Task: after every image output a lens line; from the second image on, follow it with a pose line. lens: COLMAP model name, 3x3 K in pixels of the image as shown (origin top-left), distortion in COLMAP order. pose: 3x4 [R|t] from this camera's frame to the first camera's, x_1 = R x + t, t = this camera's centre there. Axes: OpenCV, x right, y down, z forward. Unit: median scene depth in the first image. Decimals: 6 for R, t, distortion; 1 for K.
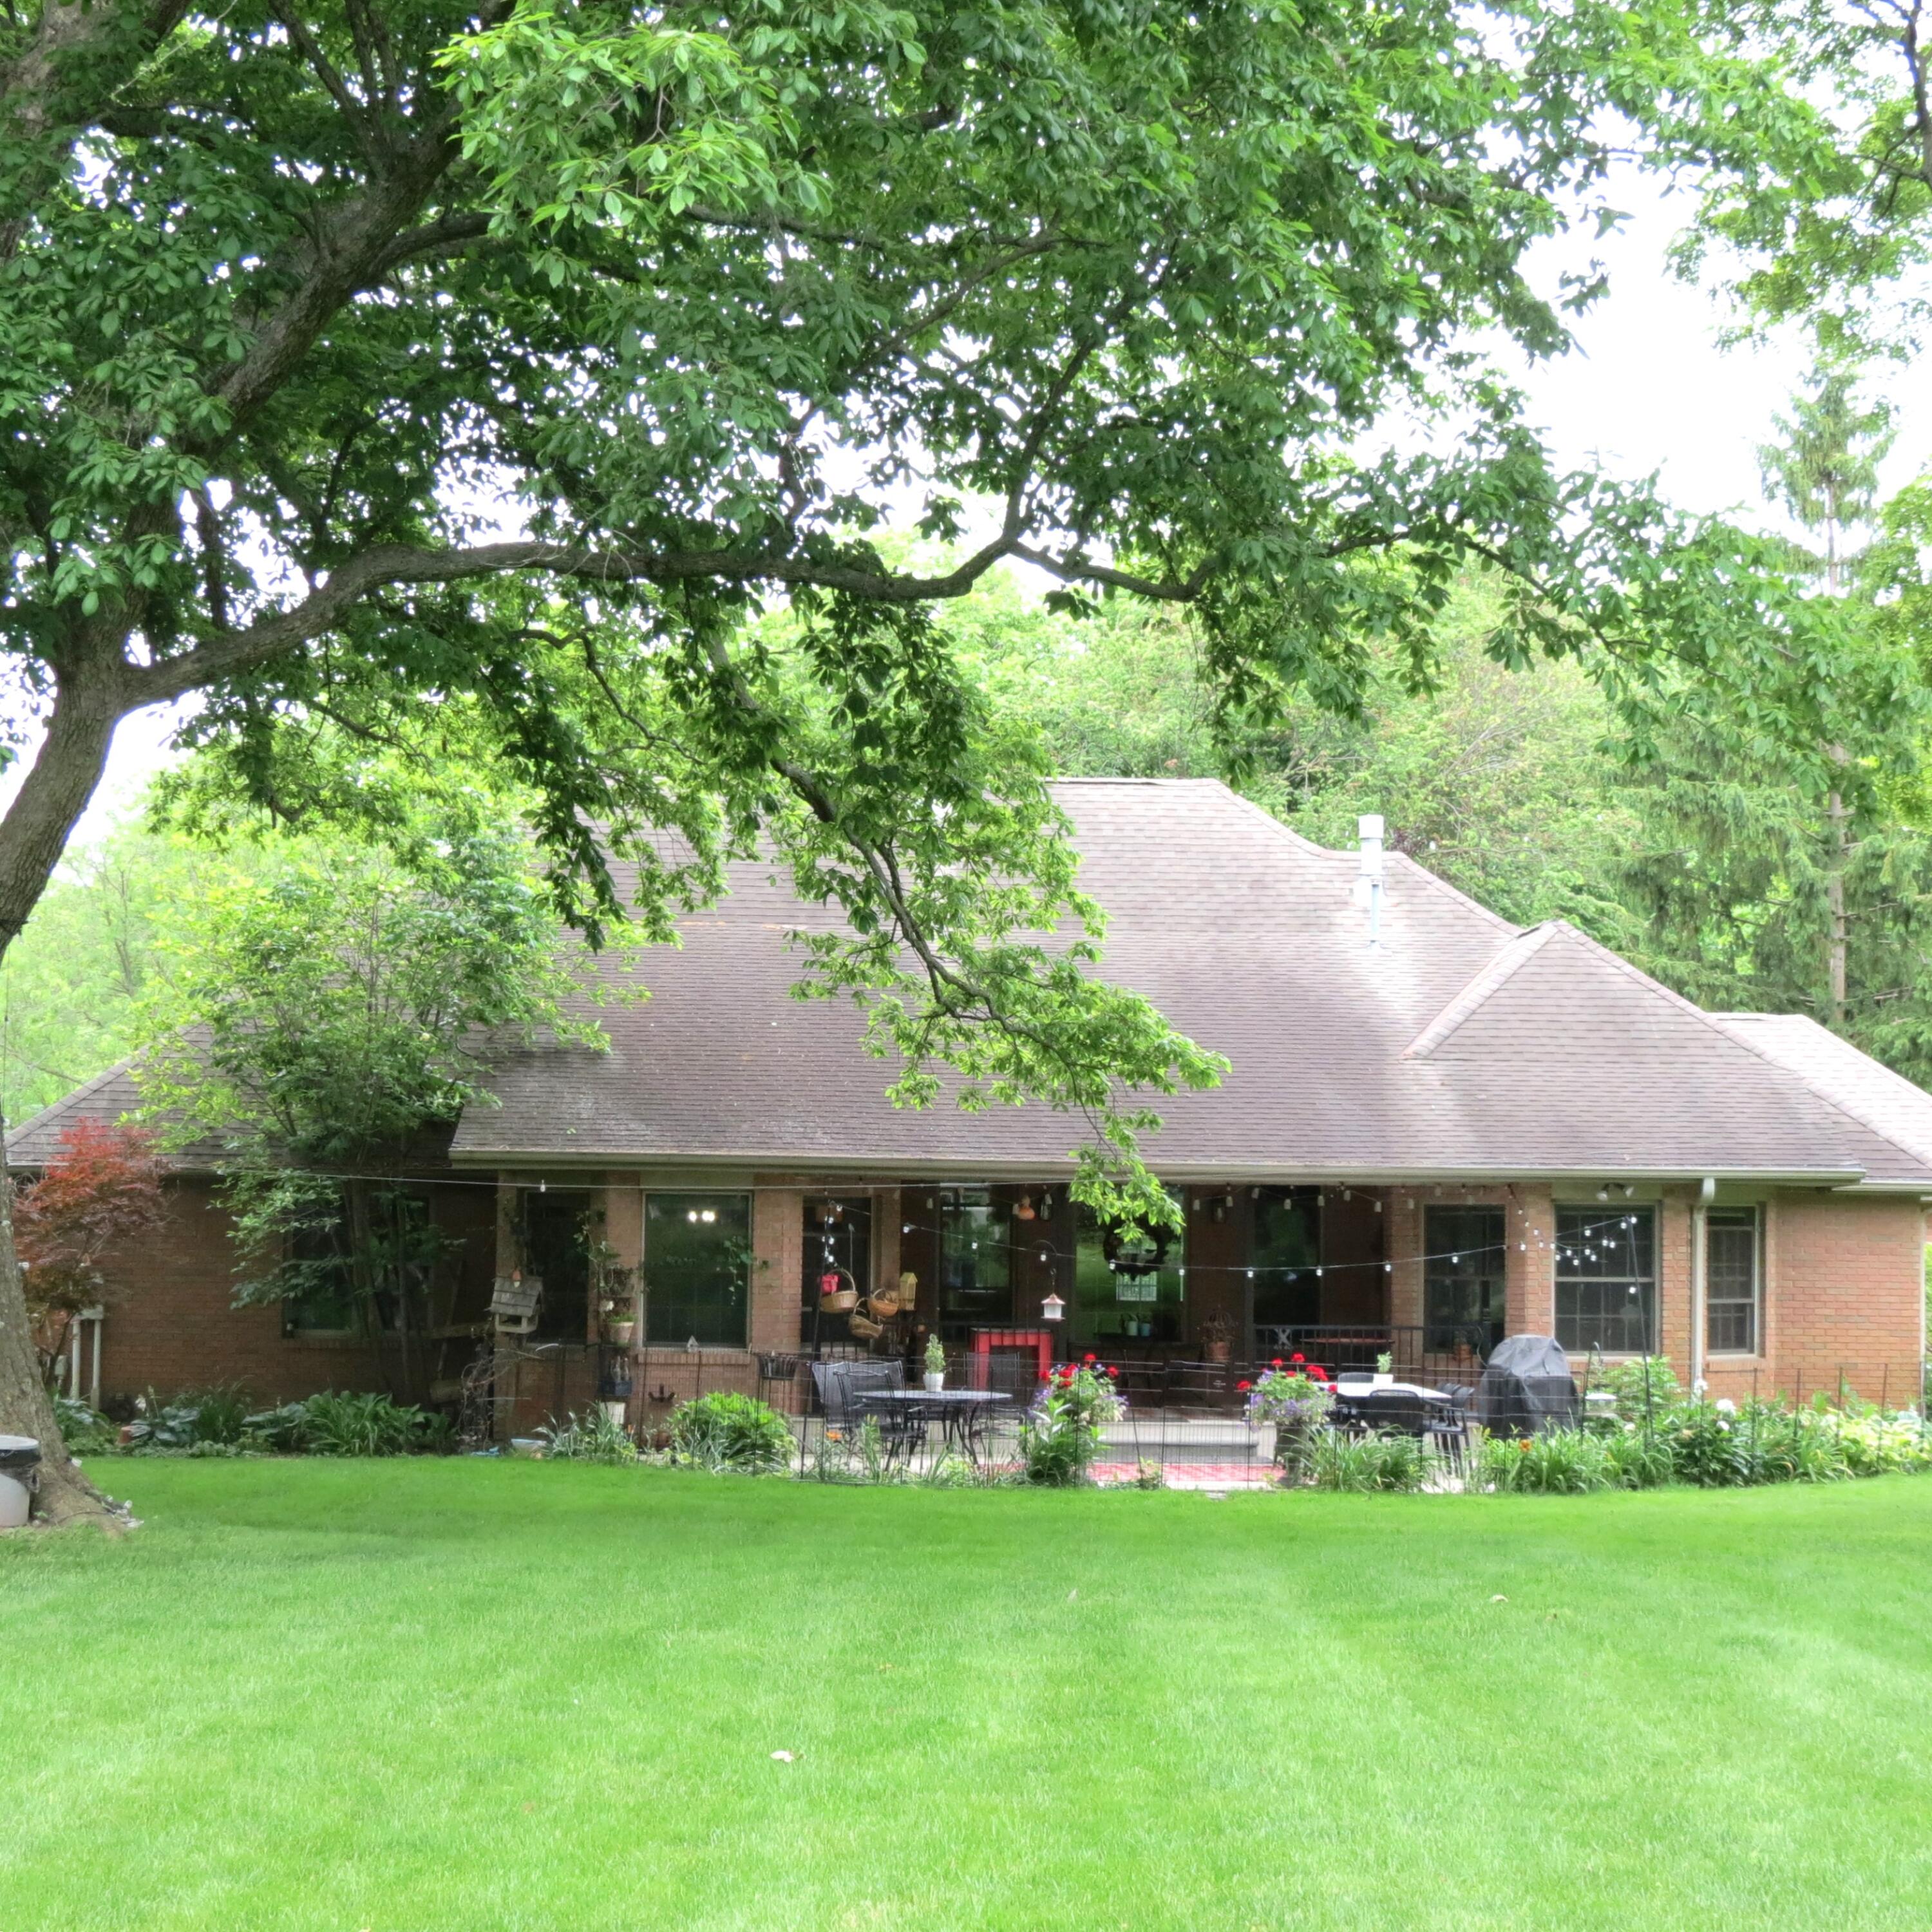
lens RADIAL K [[3687.9, 0, 970.1], [0, 3687.9, 972.2], [0, 0, 1]] dist [-0.000680, -0.339877]
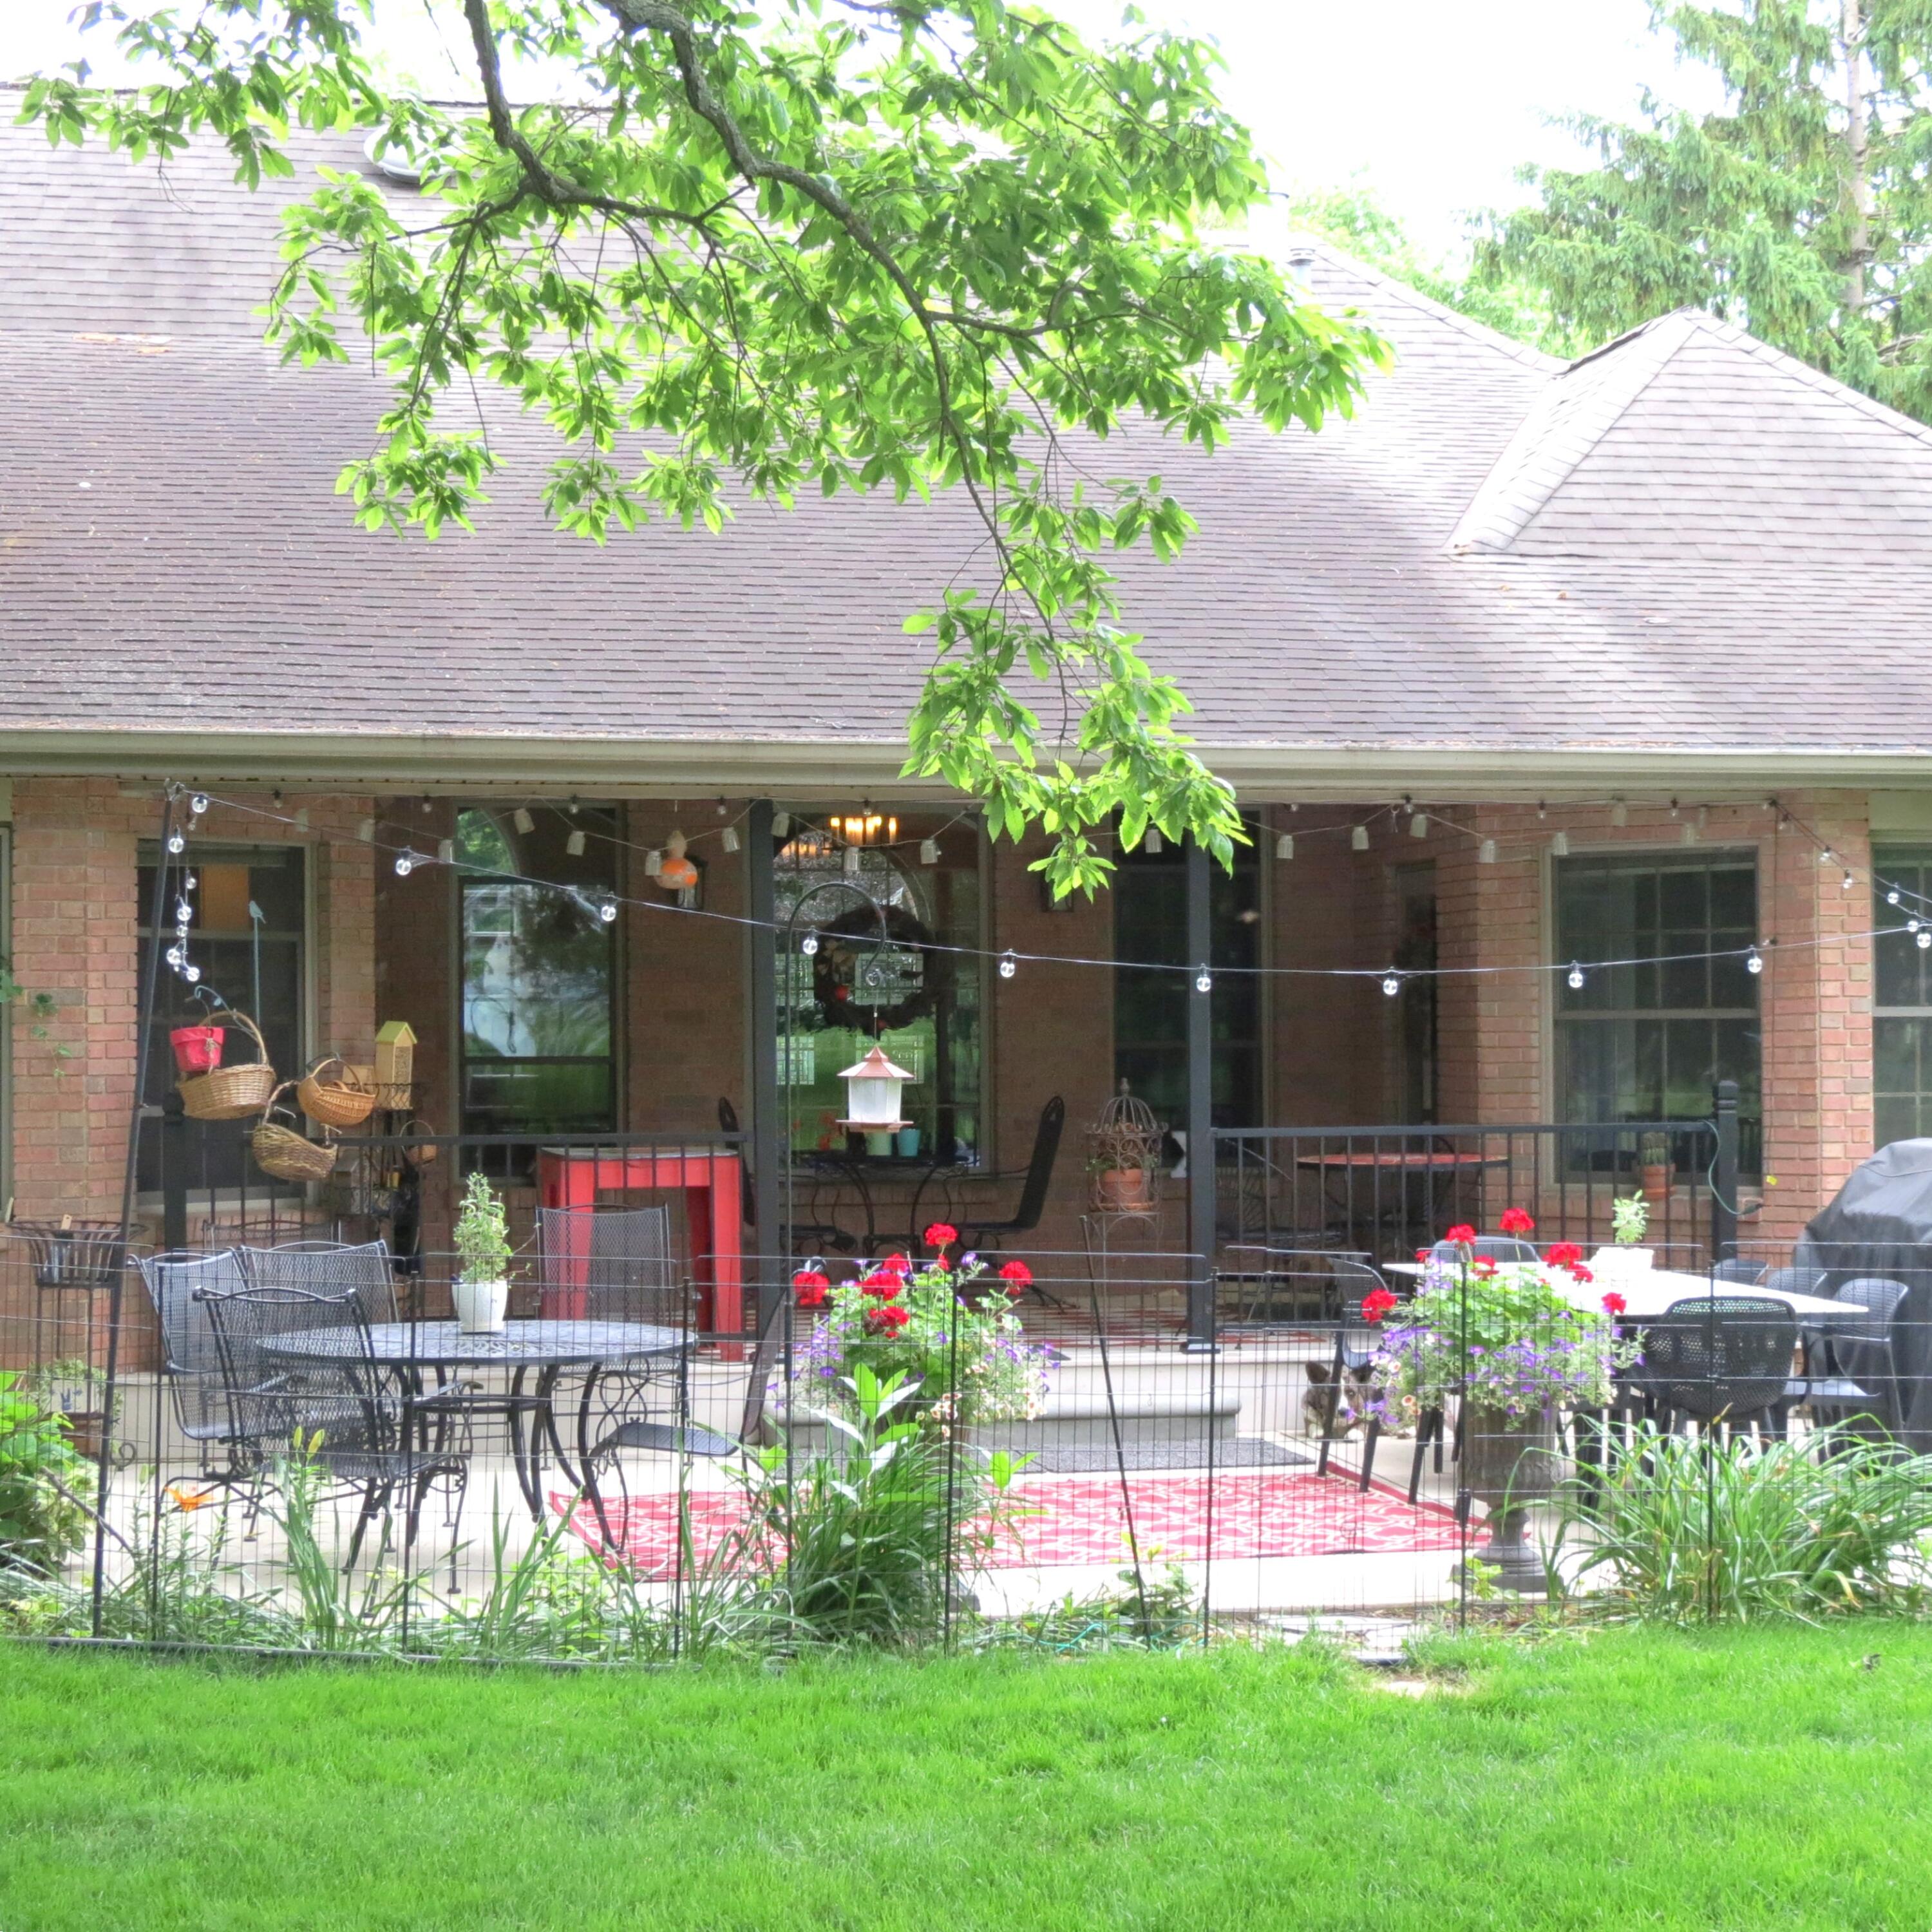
lens RADIAL K [[3687.9, 0, 970.1], [0, 3687.9, 972.2], [0, 0, 1]] dist [-0.000680, -0.339877]
pose [[0.989007, -0.013692, 0.147230, -0.015014], [0.005421, 0.998392, 0.056436, 0.057026], [-0.147766, -0.055017, 0.987491, 0.623582]]
